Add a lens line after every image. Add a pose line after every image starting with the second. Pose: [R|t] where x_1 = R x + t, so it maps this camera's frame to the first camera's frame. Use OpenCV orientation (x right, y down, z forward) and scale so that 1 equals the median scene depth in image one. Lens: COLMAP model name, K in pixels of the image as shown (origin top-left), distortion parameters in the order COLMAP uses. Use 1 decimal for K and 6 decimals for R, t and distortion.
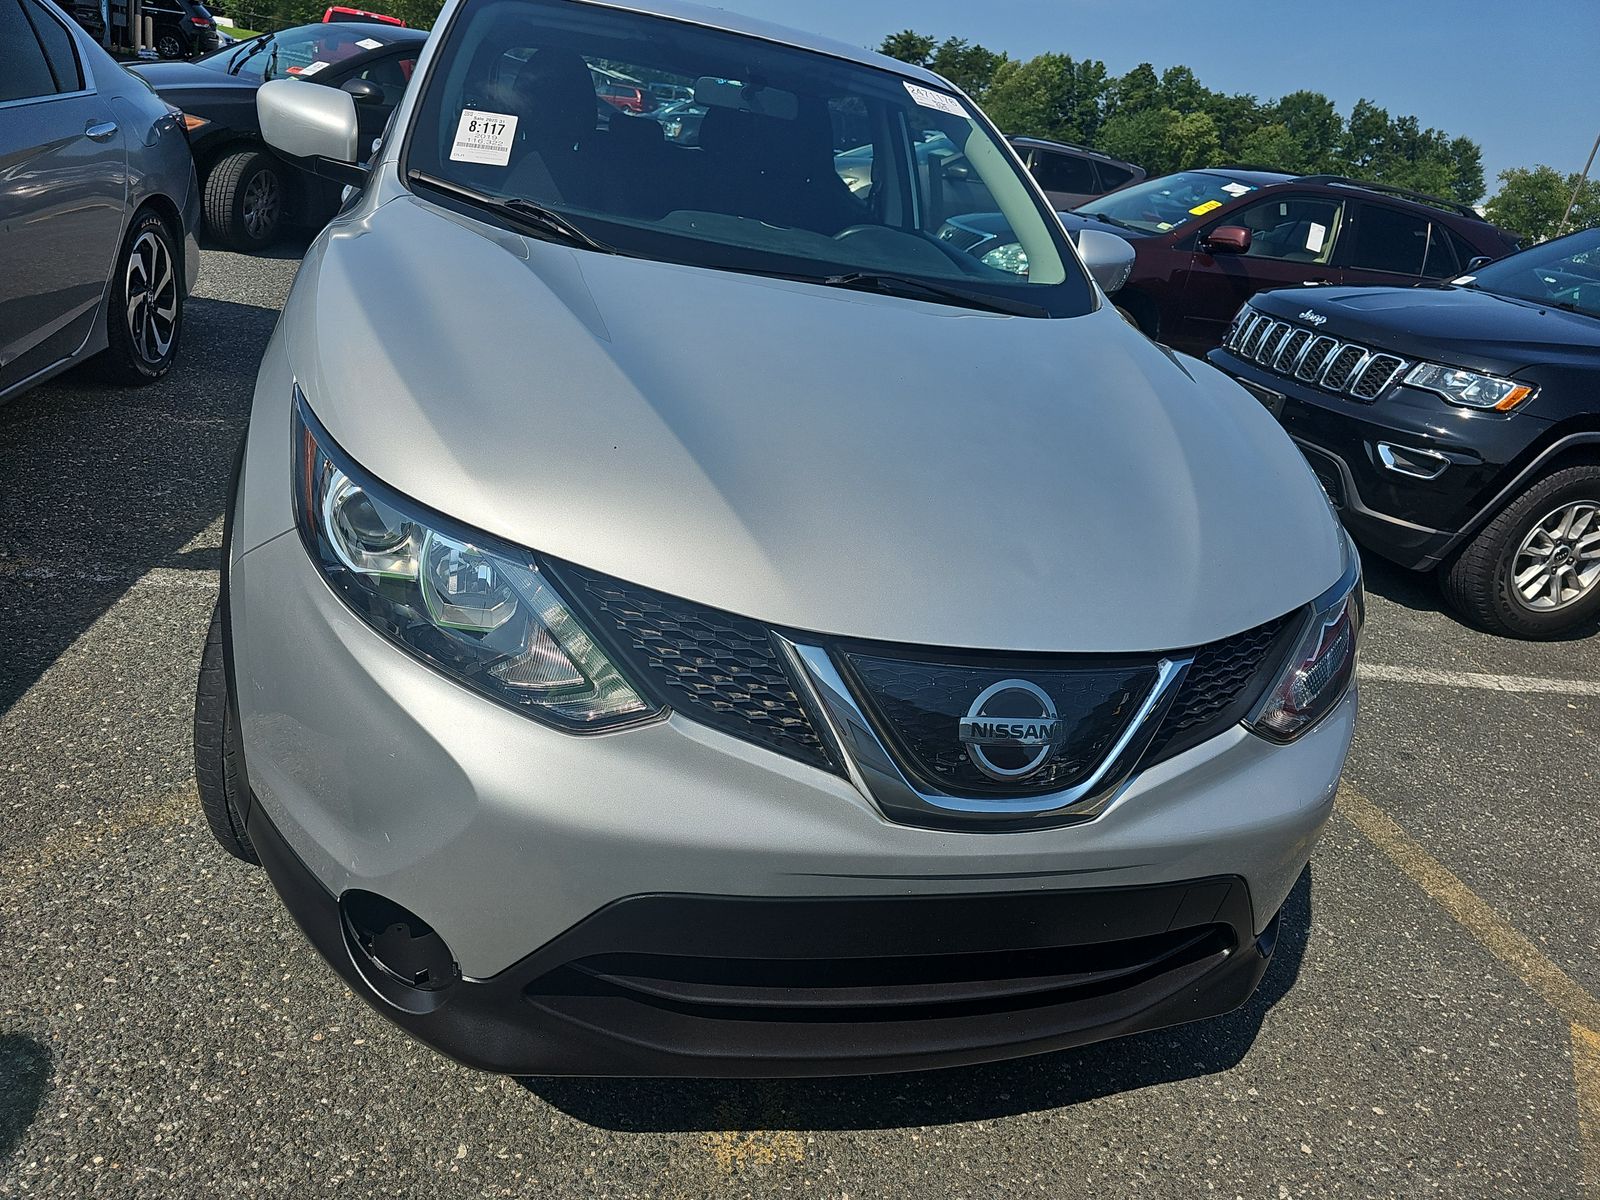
lens RADIAL K [[1040.7, 0, 803.0], [0, 1040.7, 576.0], [0, 0, 1]] dist [0.056126, -0.063055]
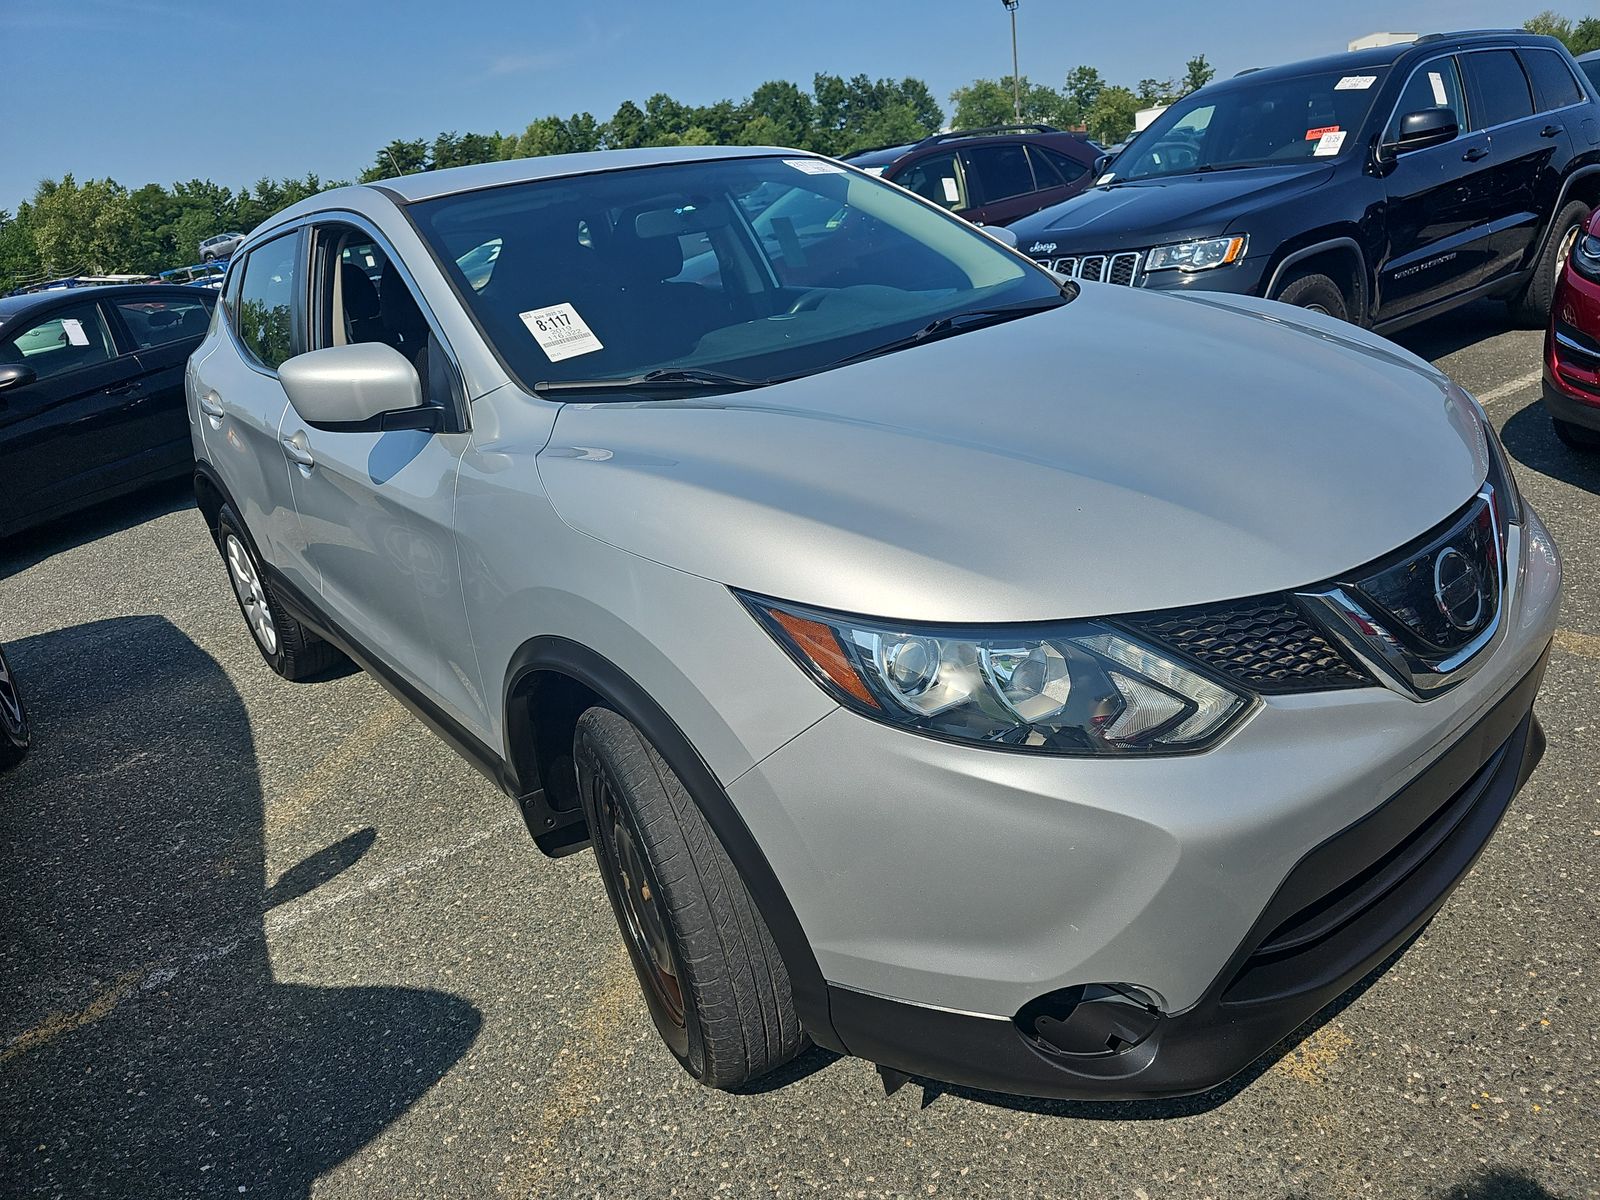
lens RADIAL K [[1029.8, 0, 781.5], [0, 1029.8, 570.0], [0, 0, 1]] dist [0.052940, -0.056111]
pose [[0.874895, -0.411366, 0.255611, -0.469520], [0.424002, 0.905640, 0.006231, -0.126939], [-0.234055, 0.102928, 0.966760, 0.013090]]
